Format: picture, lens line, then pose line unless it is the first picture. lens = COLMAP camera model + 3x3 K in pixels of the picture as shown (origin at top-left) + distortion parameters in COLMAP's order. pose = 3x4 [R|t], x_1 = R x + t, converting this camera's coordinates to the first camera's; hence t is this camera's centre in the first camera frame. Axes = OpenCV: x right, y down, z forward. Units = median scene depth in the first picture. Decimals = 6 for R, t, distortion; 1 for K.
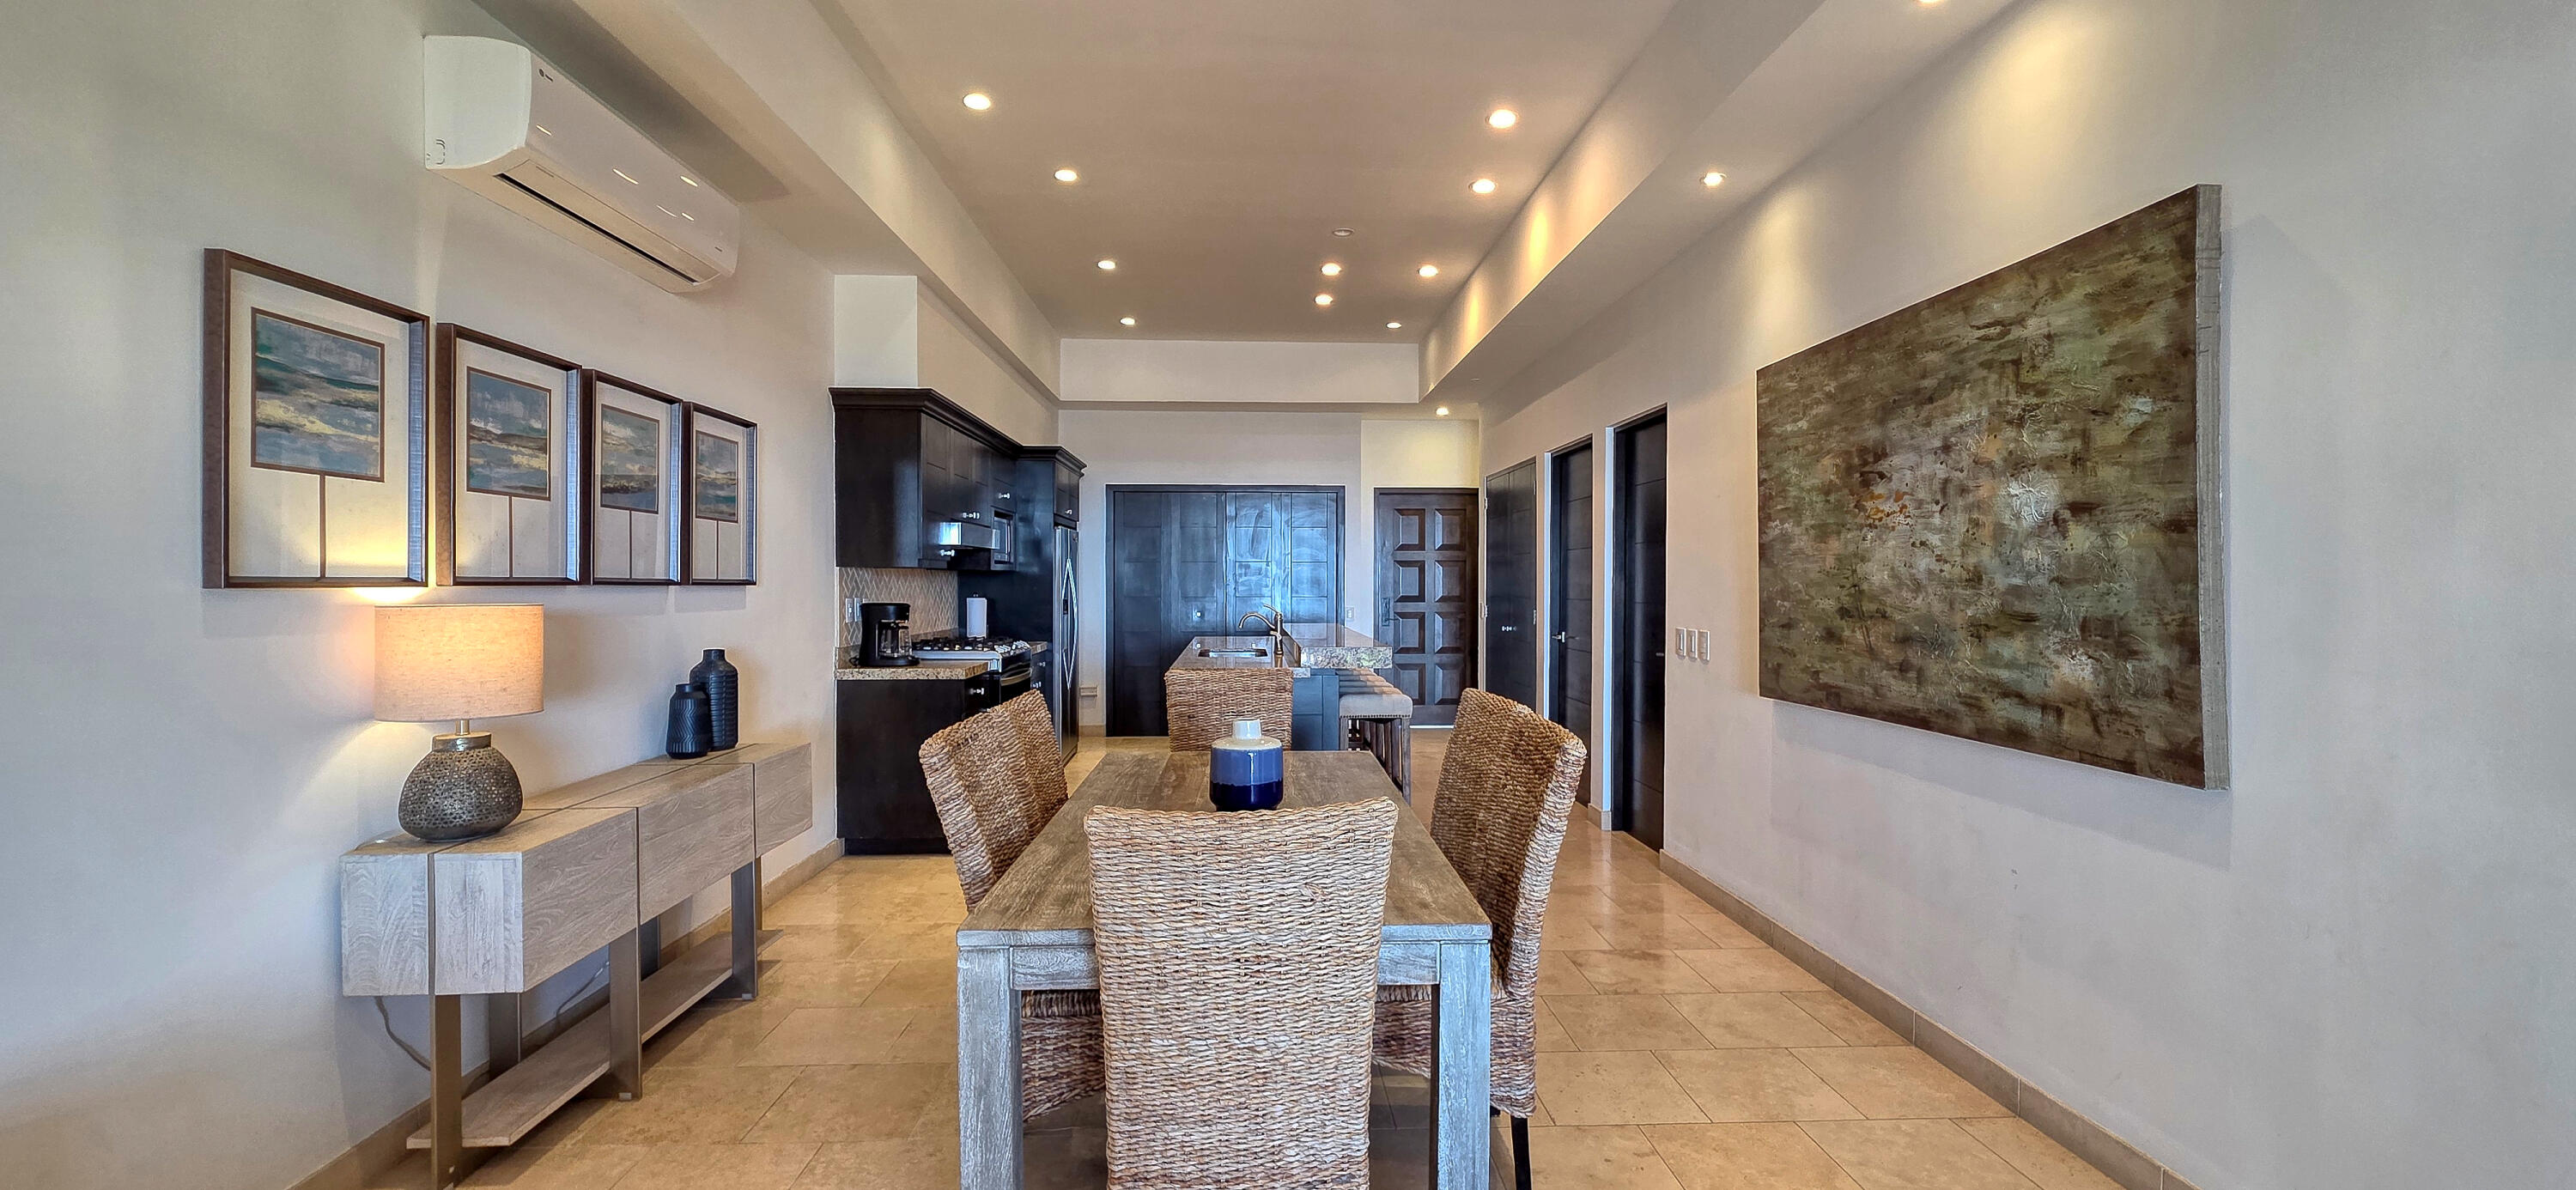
lens RADIAL K [[1030.9, 0, 1286.0], [0, 1030.9, 589.6], [0, 0, 1]] dist [0.002471, 0.000456]
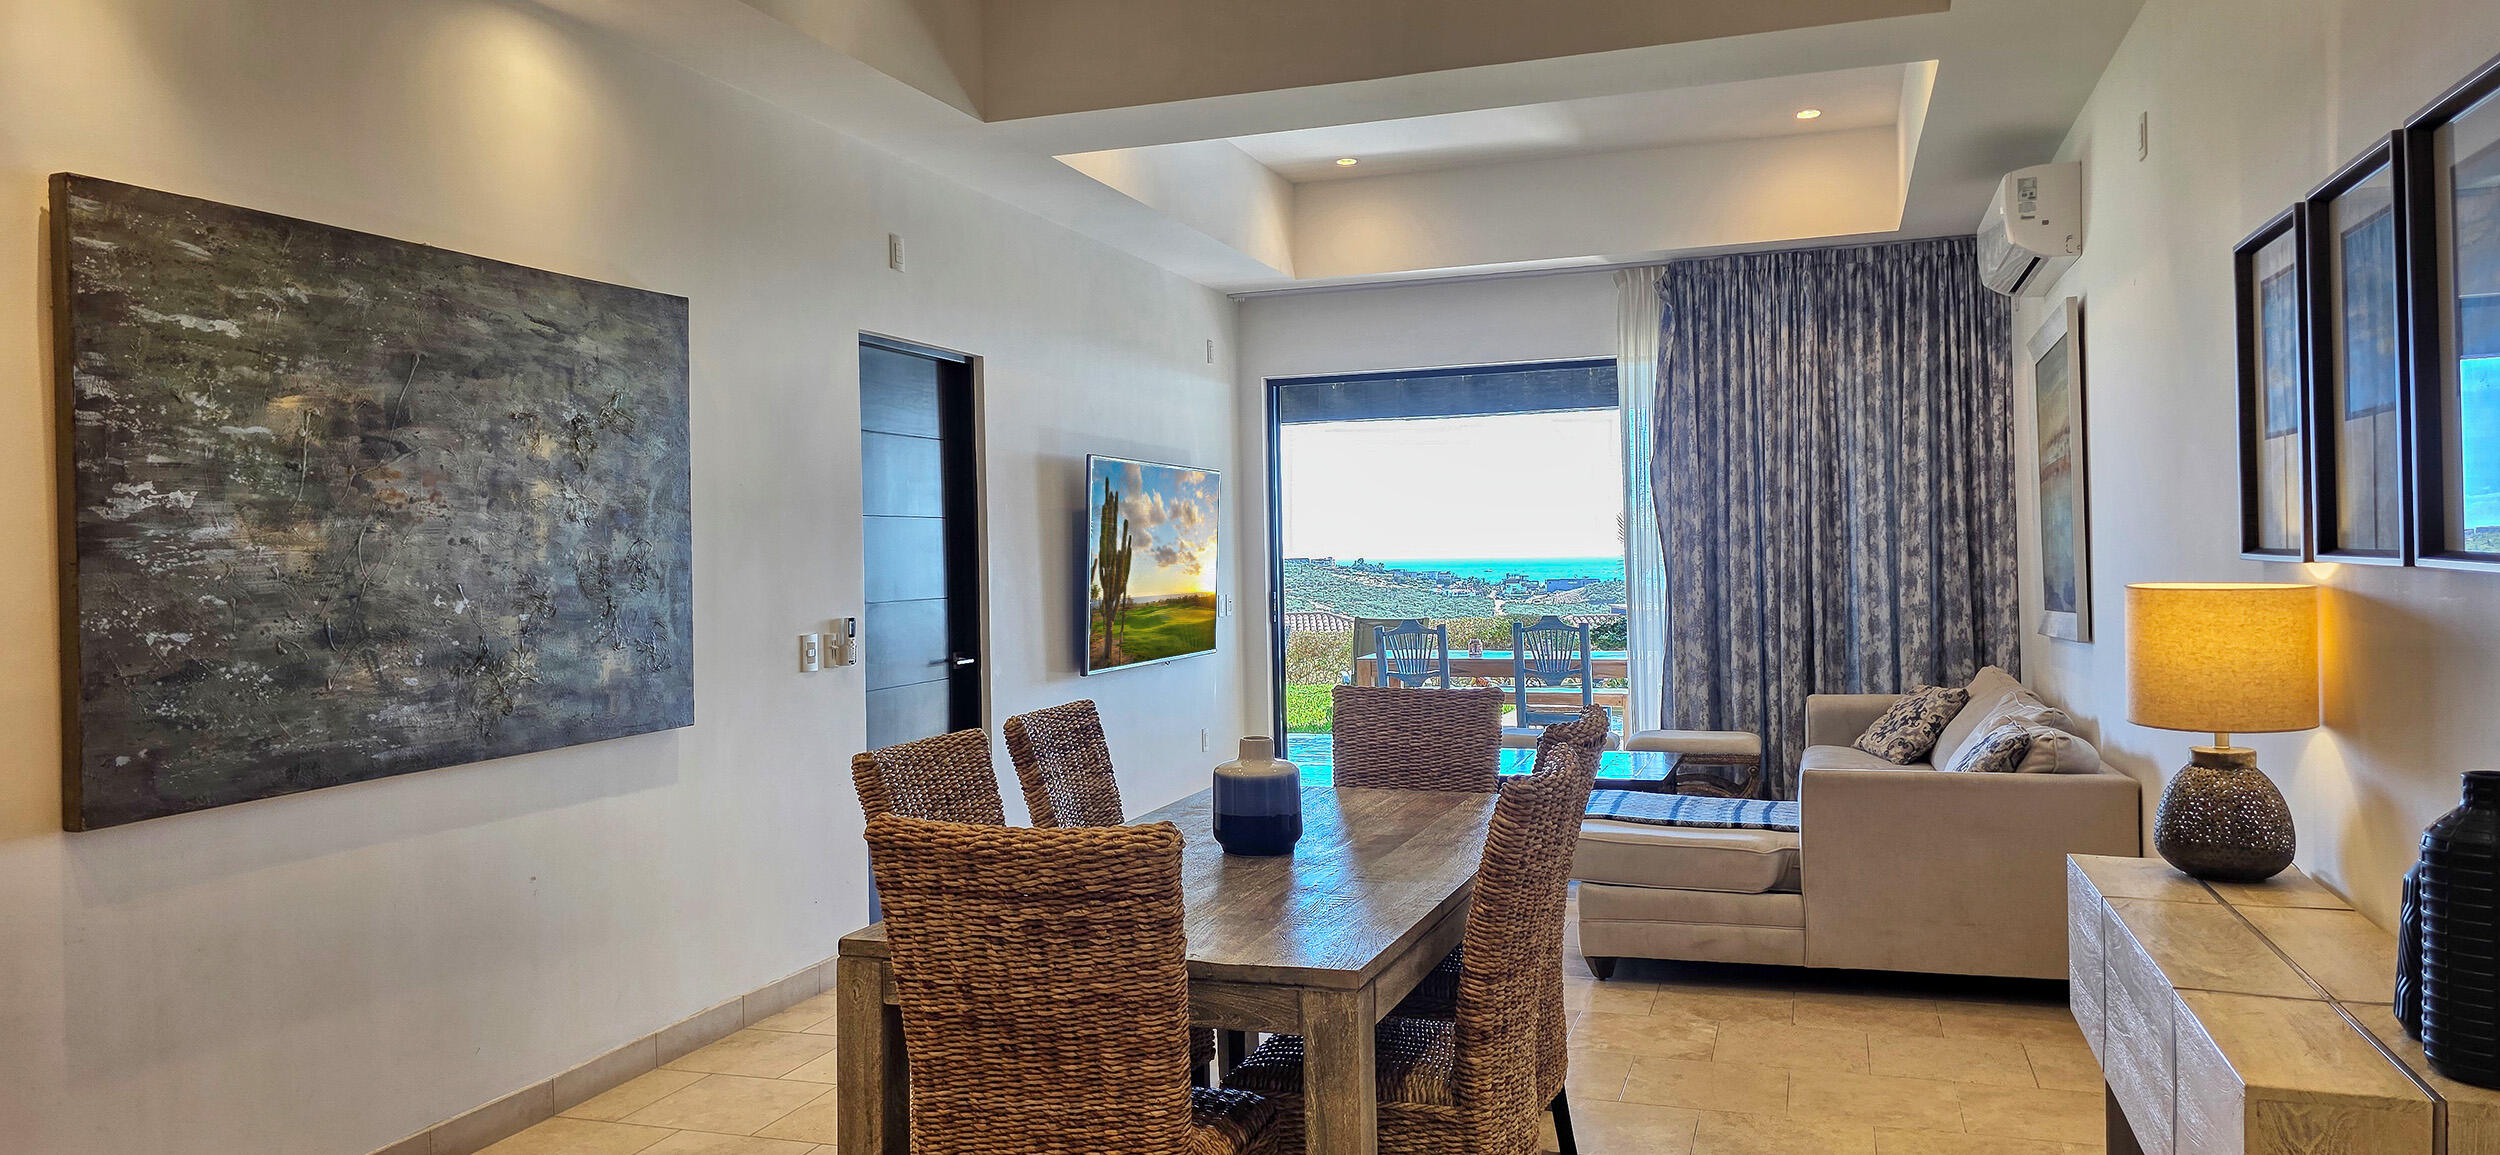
lens RADIAL K [[1676.6, 0, 1244.9], [0, 1676.6, 552.7], [0, 0, 1]] dist [0.044460, -0.031886]
pose [[-0.930803, 0.018086, 0.365074, -0.388582], [0.023178, 0.999686, 0.009570, -0.027487], [-0.364786, 0.017369, -0.930929, 1.676623]]
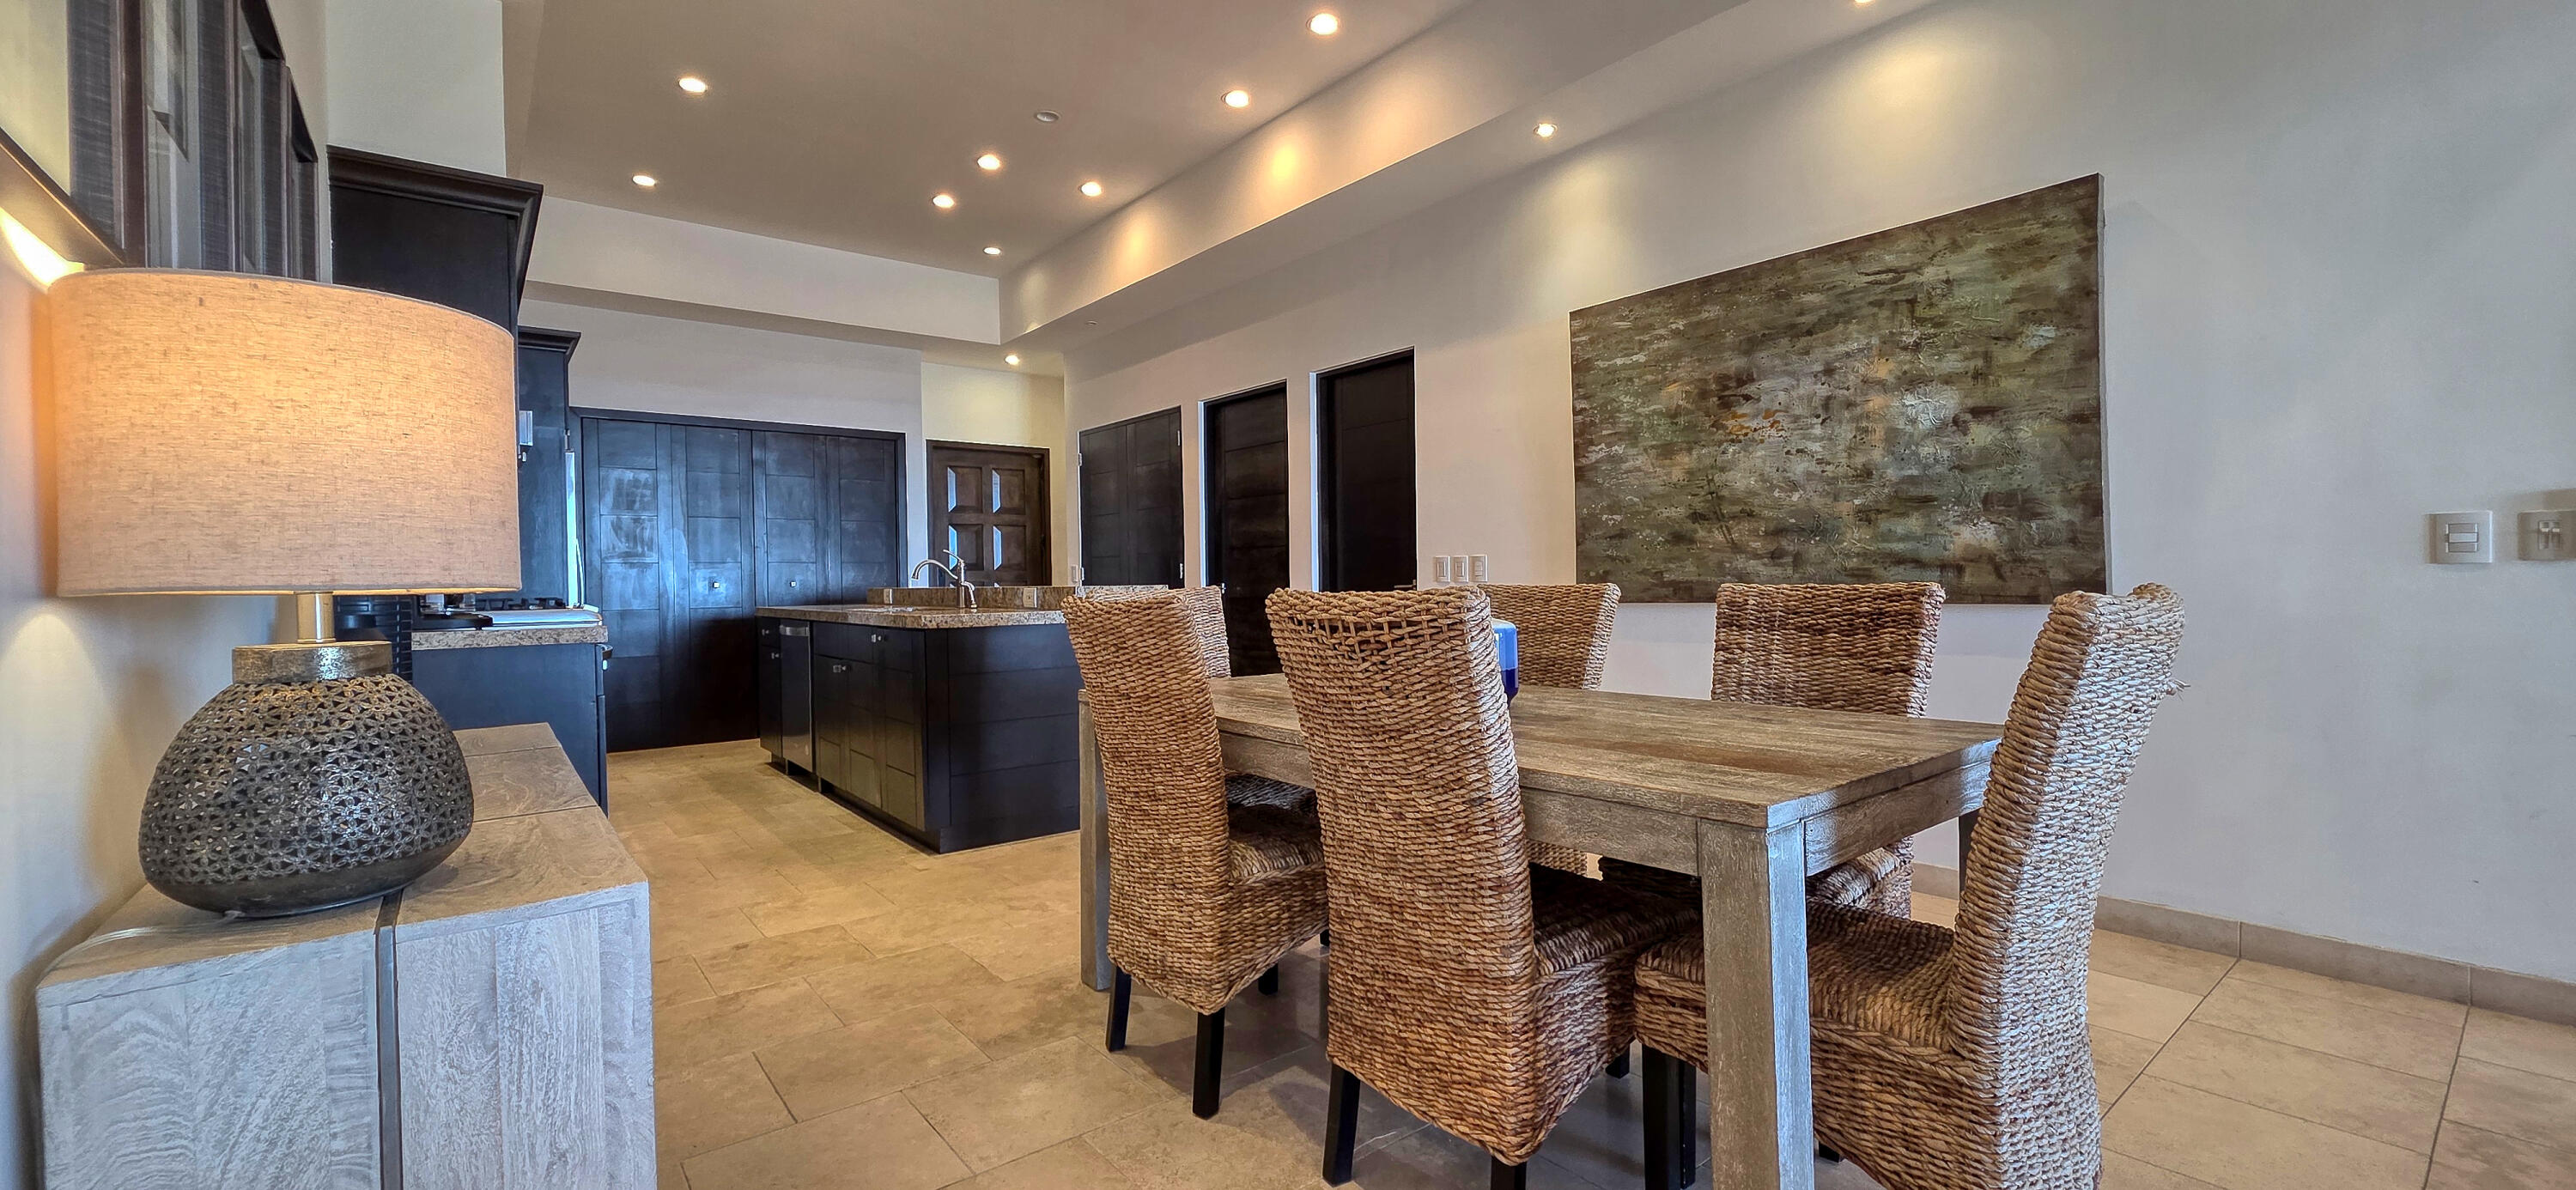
lens RADIAL K [[1030.9, 0, 1289.8], [0, 1030.9, 591.0], [0, 0, 1]] dist [0.002471, 0.000456]
pose [[0.806346, -0.019669, 0.591118, -0.489300], [0.021354, 0.999763, 0.004137, 0.084774], [-0.591059, 0.009287, 0.806575, 0.304841]]
